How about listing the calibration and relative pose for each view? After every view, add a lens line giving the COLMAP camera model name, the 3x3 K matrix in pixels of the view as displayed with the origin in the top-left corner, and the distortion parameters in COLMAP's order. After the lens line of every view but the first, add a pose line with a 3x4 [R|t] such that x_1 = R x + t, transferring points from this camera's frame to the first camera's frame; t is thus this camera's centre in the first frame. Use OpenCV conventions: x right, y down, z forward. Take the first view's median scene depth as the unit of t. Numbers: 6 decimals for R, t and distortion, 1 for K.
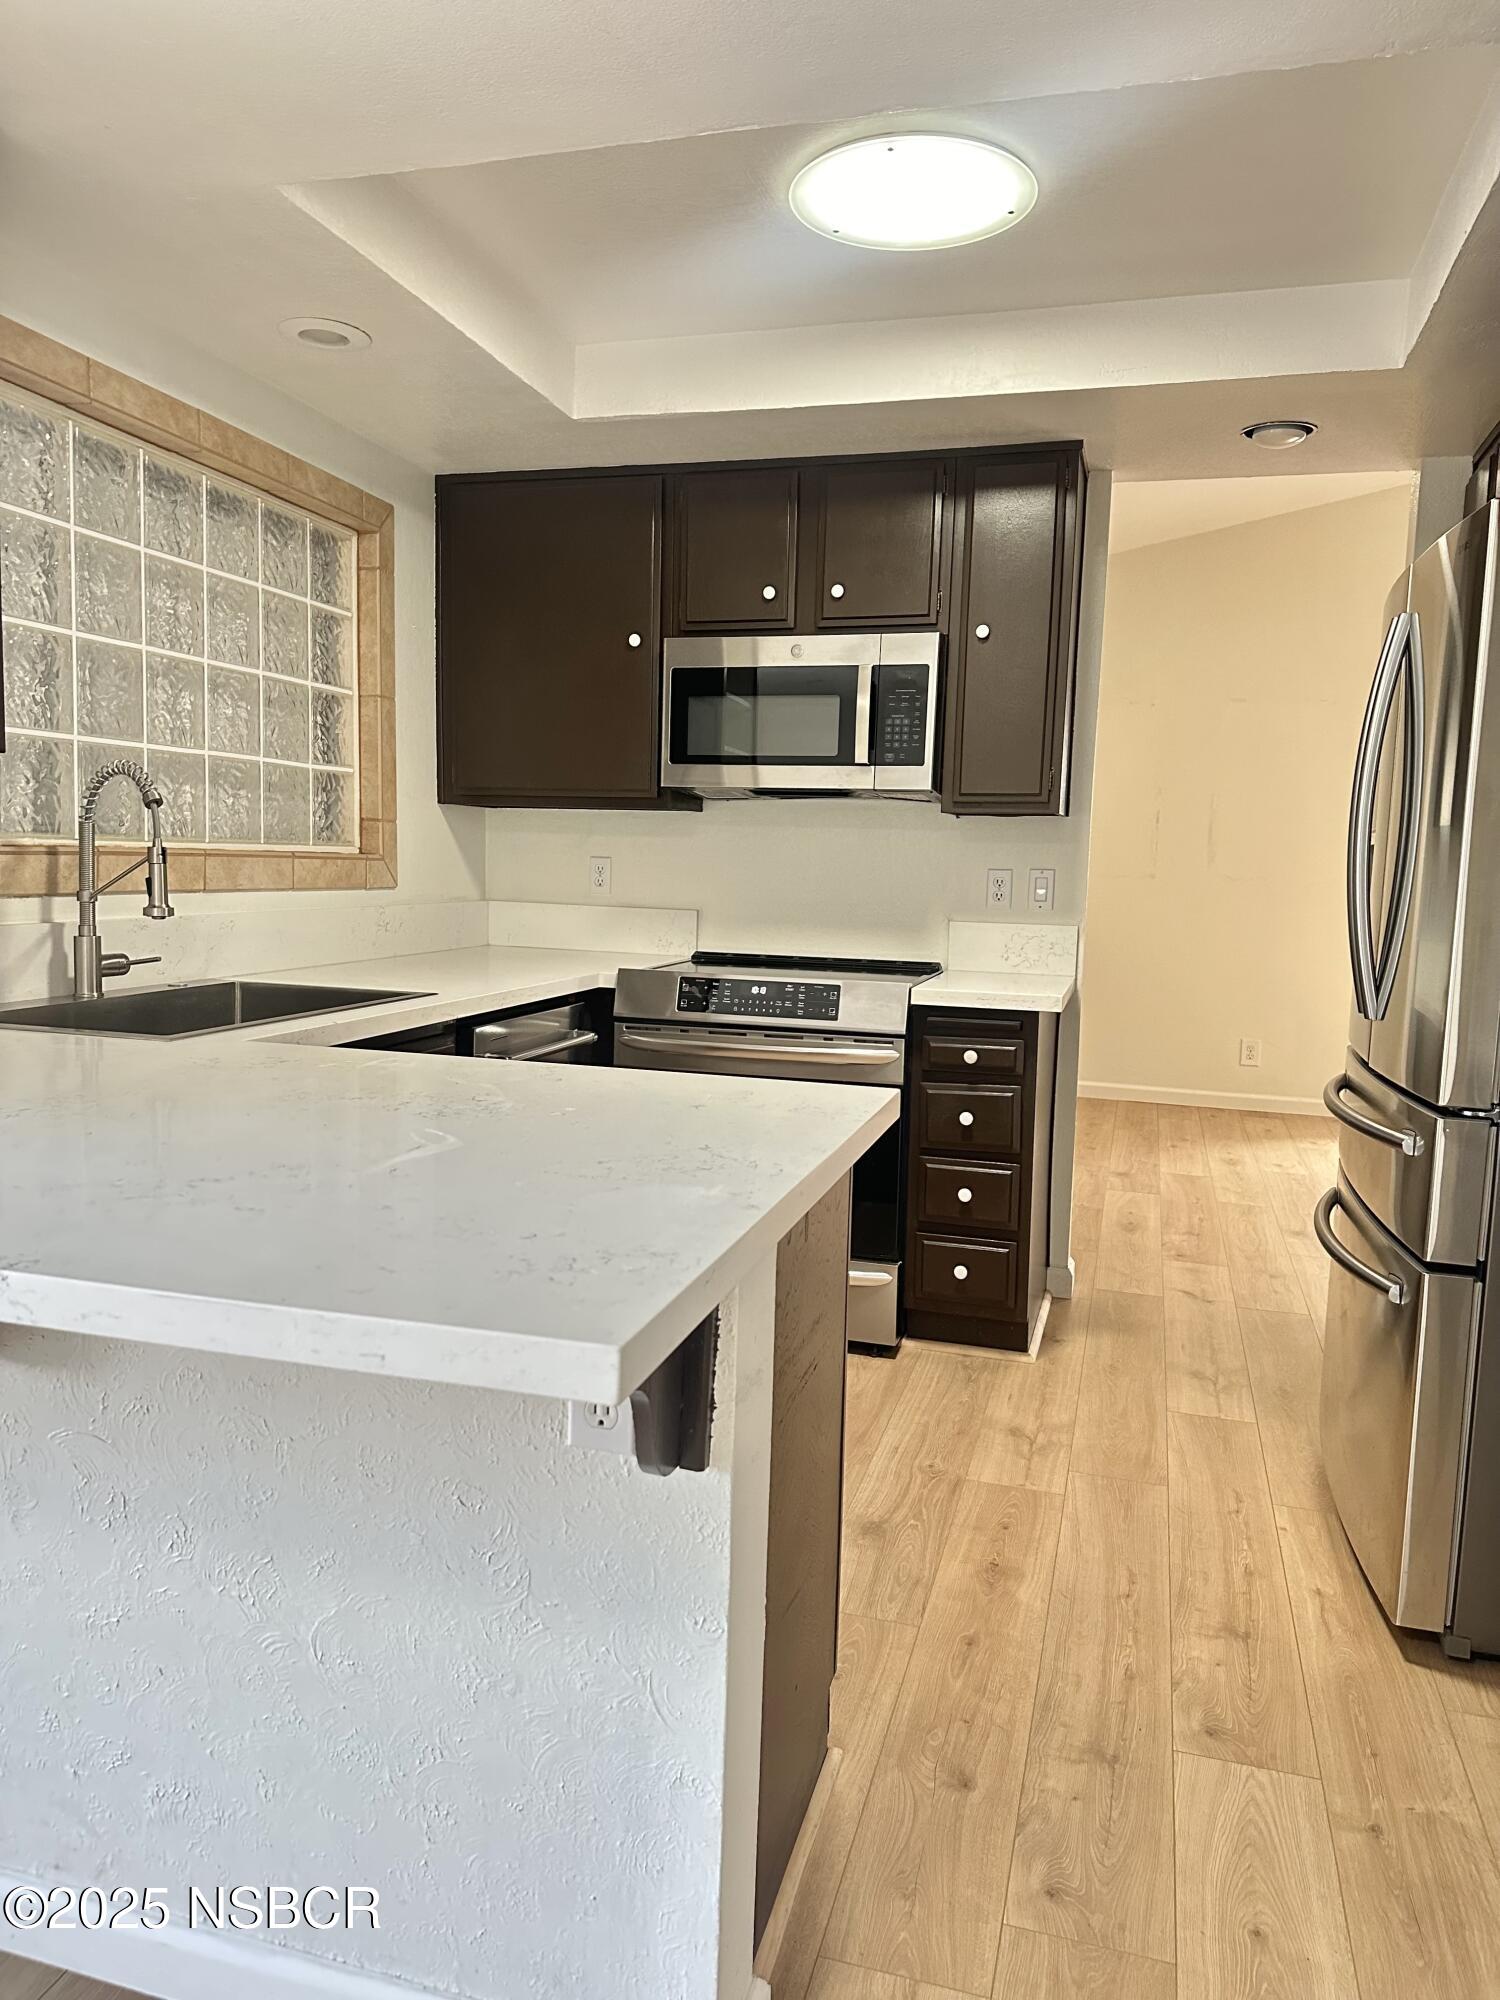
lens RADIAL K [[1384.2, 0, 750.0], [0, 1384.2, 1000.0], [0, 0, 1]] dist [-0.004552, -0.003290]
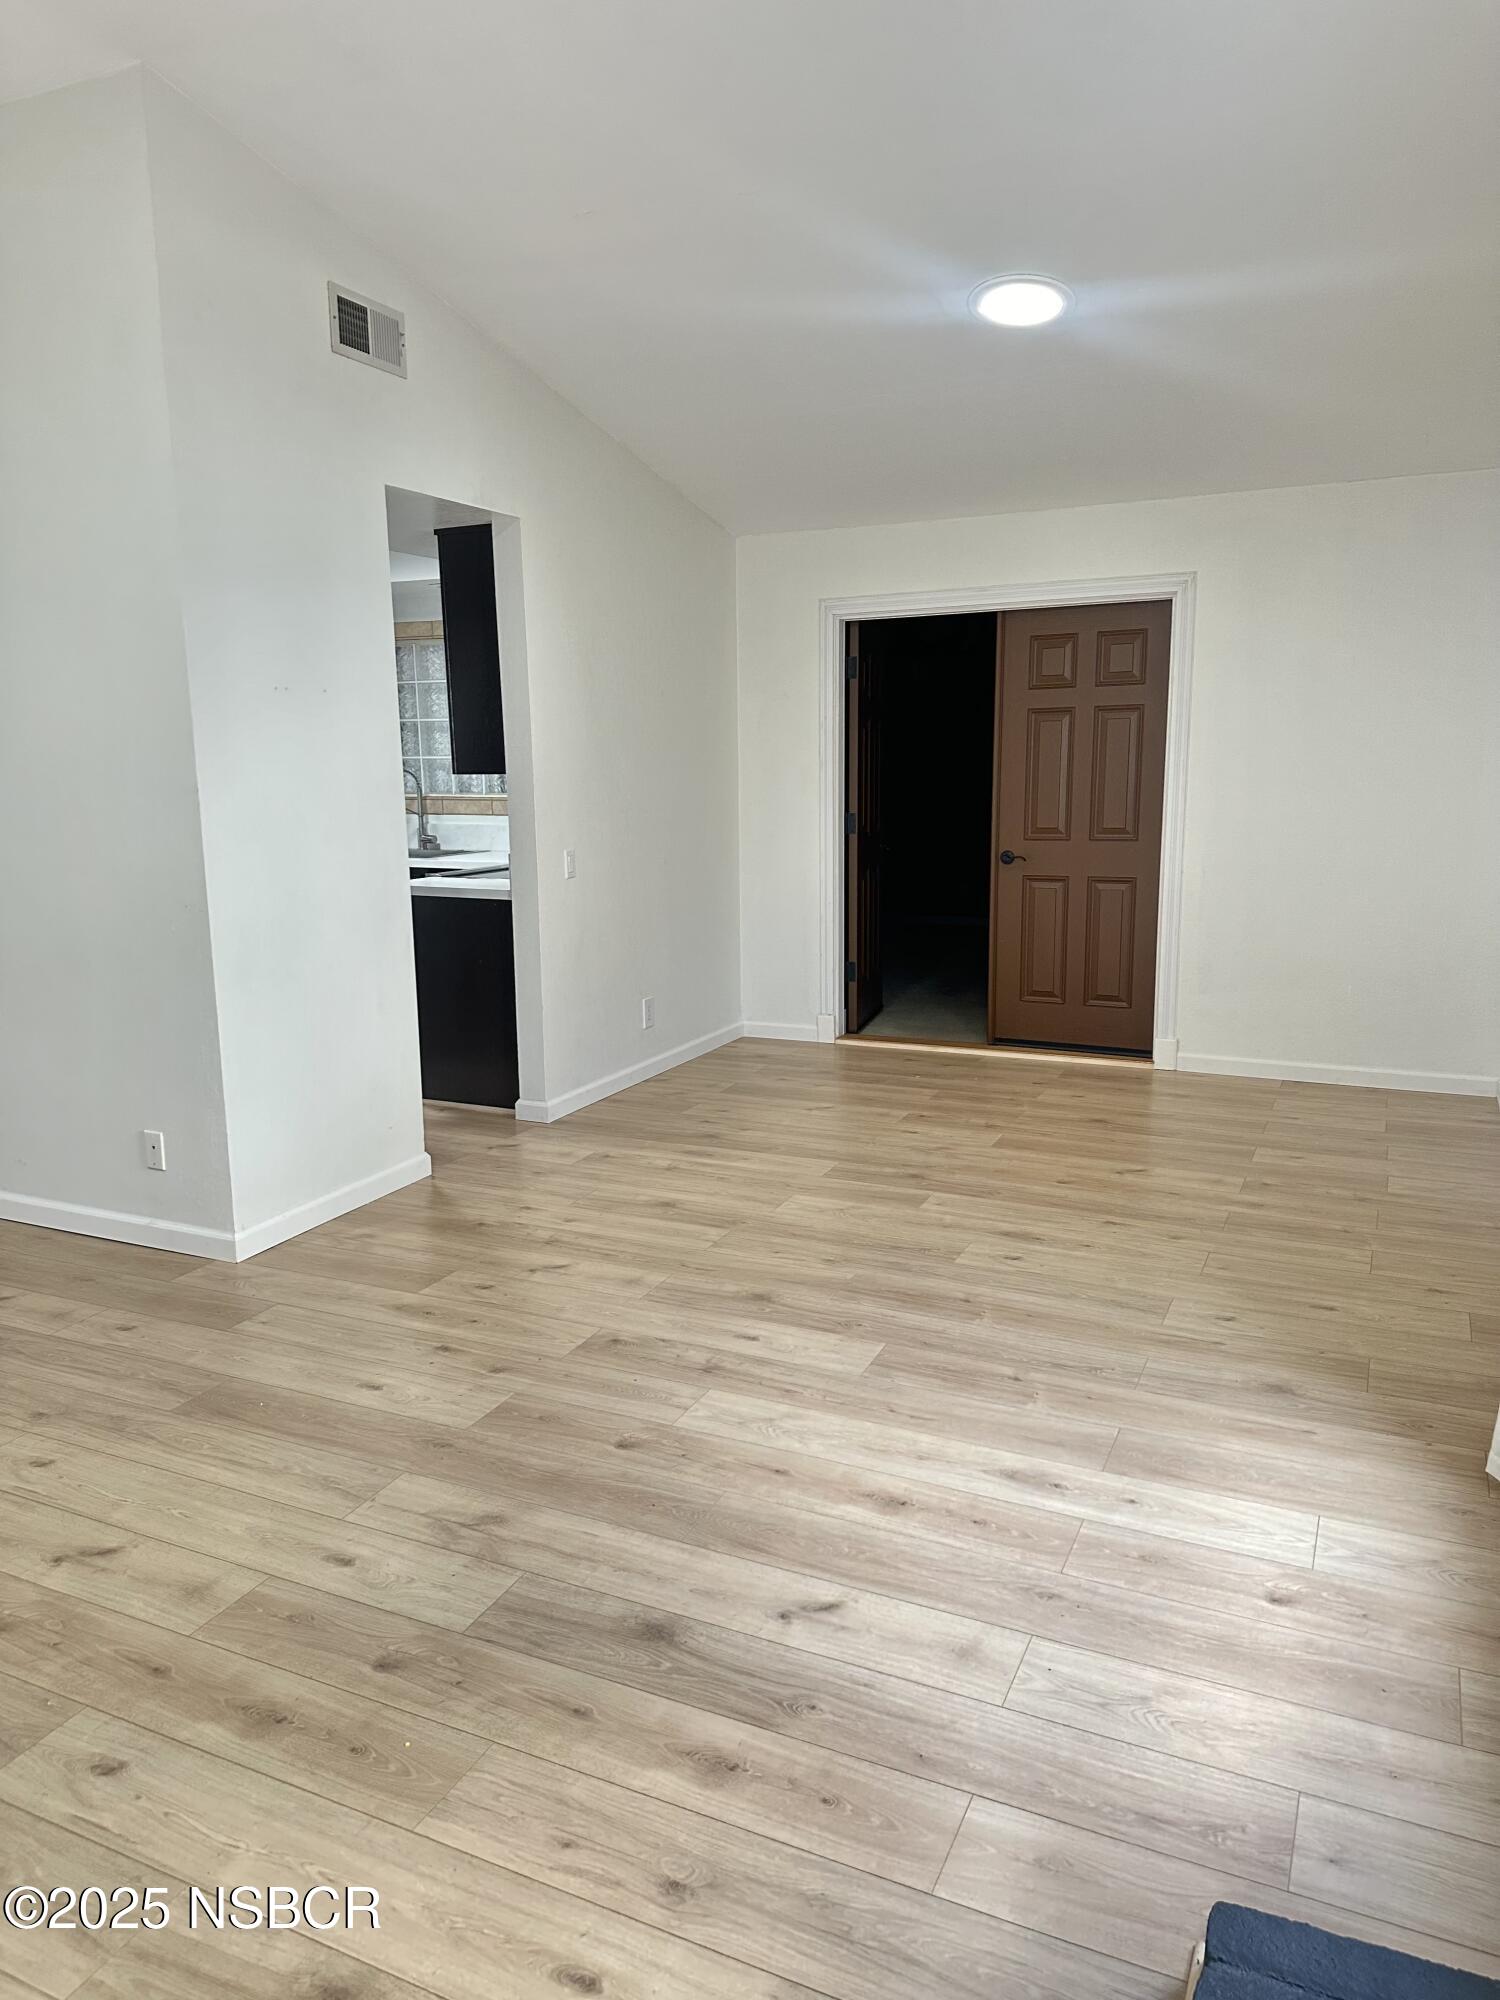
lens RADIAL K [[1384.2, 0, 750.0], [0, 1384.2, 1000.0], [0, 0, 1]] dist [-0.004552, -0.003290]
pose [[-0.162528, 0.140086, -0.976709, 1.382216], [-0.098540, 0.982617, 0.157331, -0.129353], [0.981771, 0.121816, -0.145899, 1.270955]]
